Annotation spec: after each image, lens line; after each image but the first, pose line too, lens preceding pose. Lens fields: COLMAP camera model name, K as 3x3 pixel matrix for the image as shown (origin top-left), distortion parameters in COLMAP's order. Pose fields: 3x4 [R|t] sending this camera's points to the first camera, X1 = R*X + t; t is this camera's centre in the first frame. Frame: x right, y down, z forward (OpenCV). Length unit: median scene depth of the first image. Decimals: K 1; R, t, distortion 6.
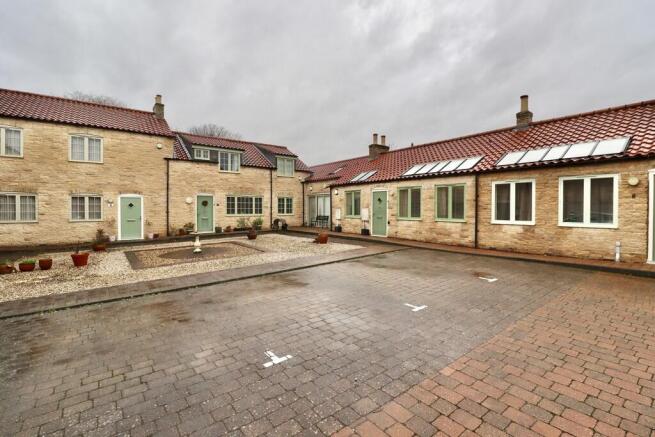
lens RADIAL K [[301.8, 0, 330.9], [0, 301.8, 213.2], [0, 0, 1]] dist [0.000644, -0.014823]
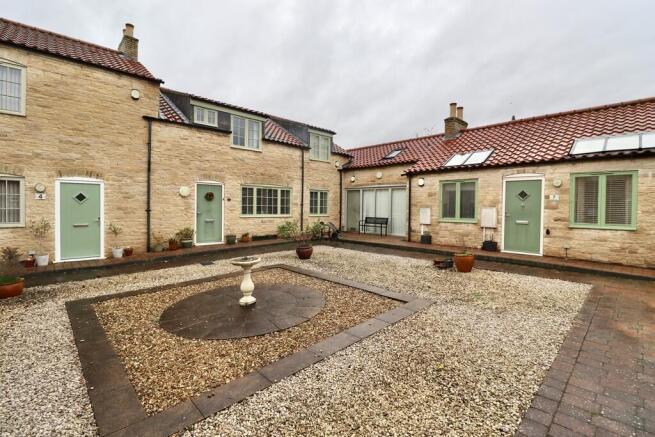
lens RADIAL K [[301.8, 0, 330.9], [0, 301.8, 213.2], [0, 0, 1]] dist [0.000644, -0.014823]
pose [[0.993188, 0.008404, 0.116216, -0.243779], [-0.009057, 0.999946, 0.005088, -0.004424], [-0.116167, -0.006106, 0.993211, 0.358823]]
